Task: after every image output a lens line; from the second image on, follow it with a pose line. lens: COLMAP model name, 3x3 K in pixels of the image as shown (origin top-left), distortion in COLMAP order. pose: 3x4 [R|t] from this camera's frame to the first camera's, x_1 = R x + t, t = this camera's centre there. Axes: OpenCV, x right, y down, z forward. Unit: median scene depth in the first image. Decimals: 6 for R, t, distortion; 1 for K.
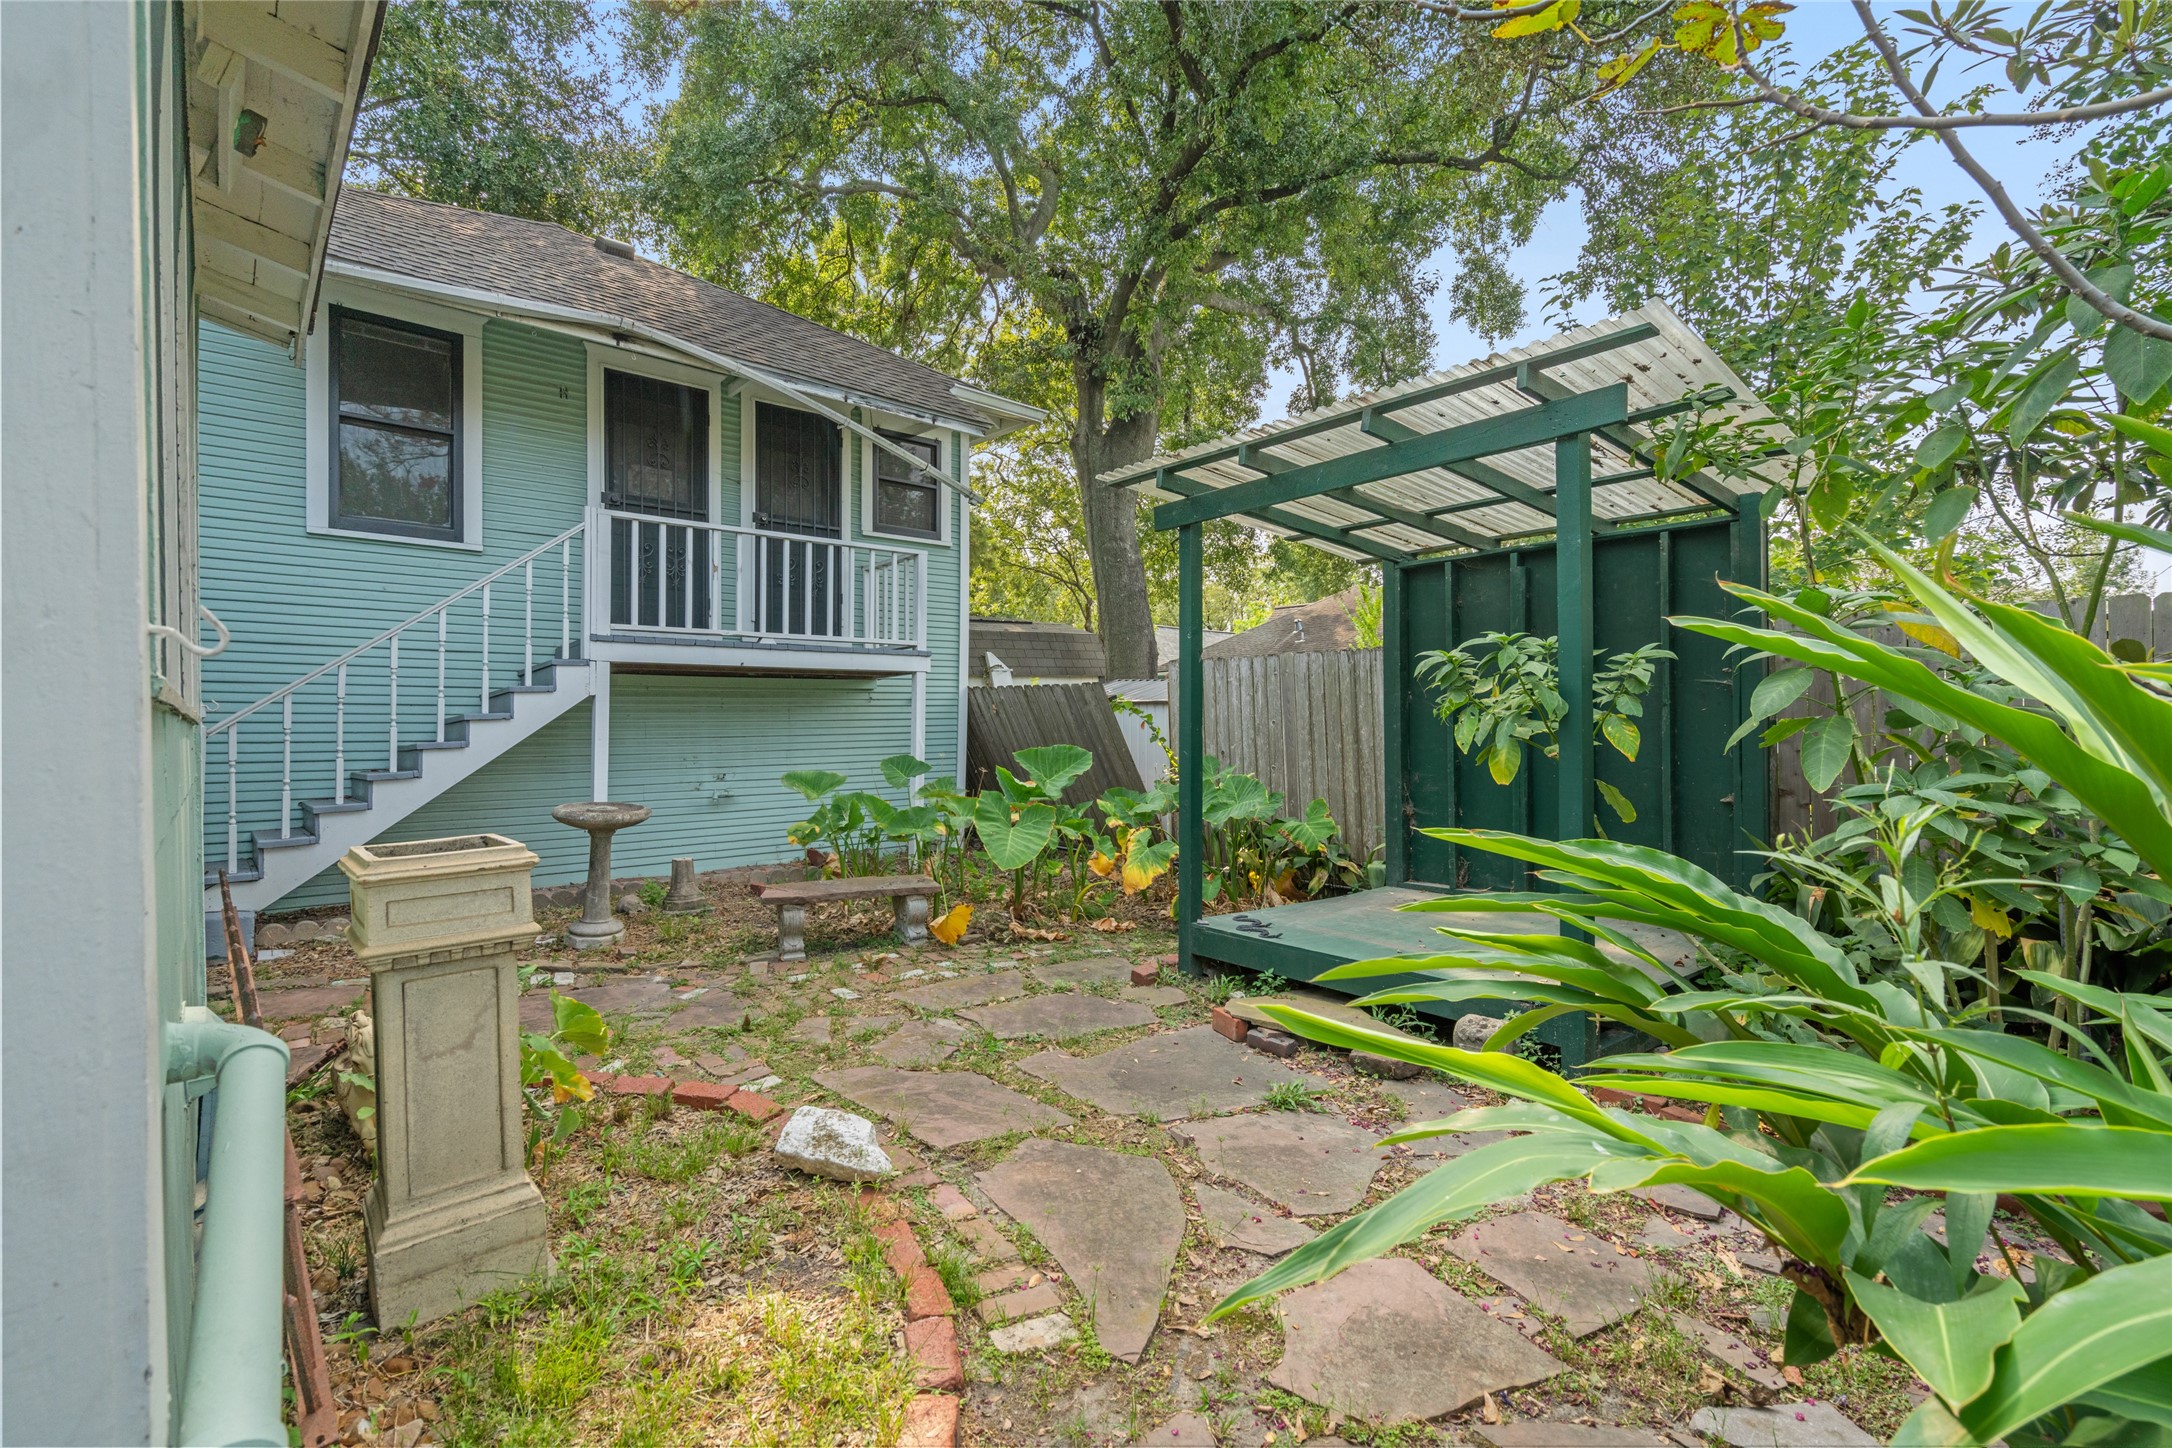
lens RADIAL K [[971.5, 0, 1092.1], [0, 971.5, 712.2], [0, 0, 1]] dist [-0.001235, 0.000791]
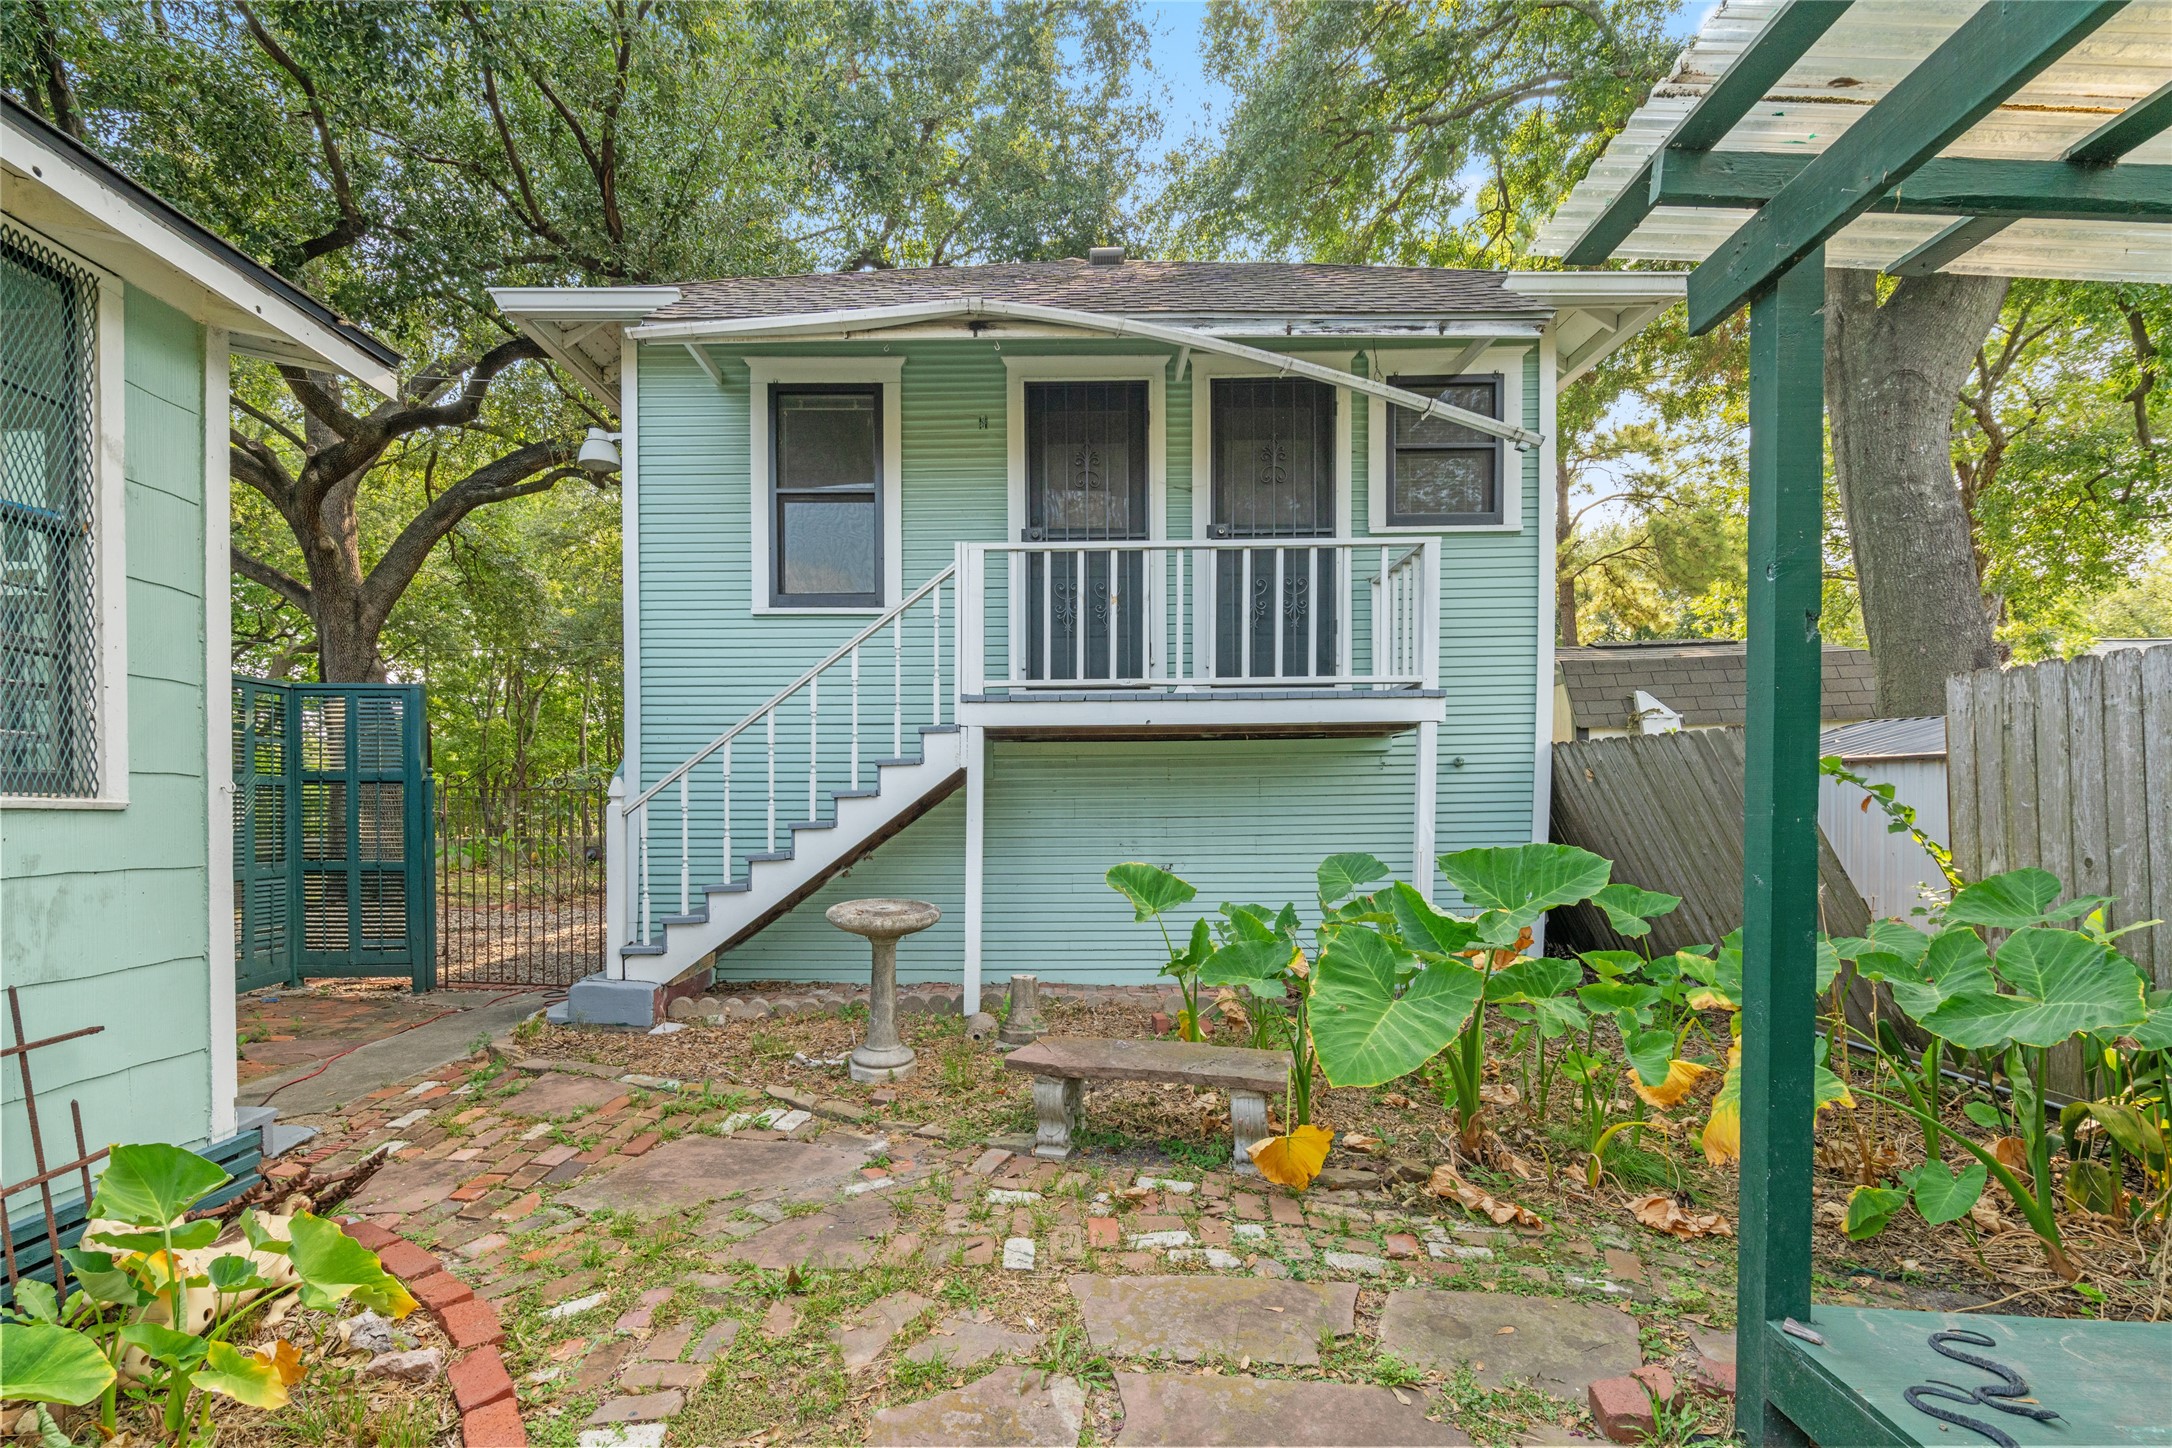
lens RADIAL K [[999.3, 0, 1082.2], [0, 999.3, 786.5], [0, 0, 1]] dist [-0.036424, 0.000133]
pose [[0.723025, 0.005709, -0.690798, 0.140392], [0.011010, 0.999744, 0.019786, -0.014521], [0.690734, -0.021911, 0.722777, 0.387944]]
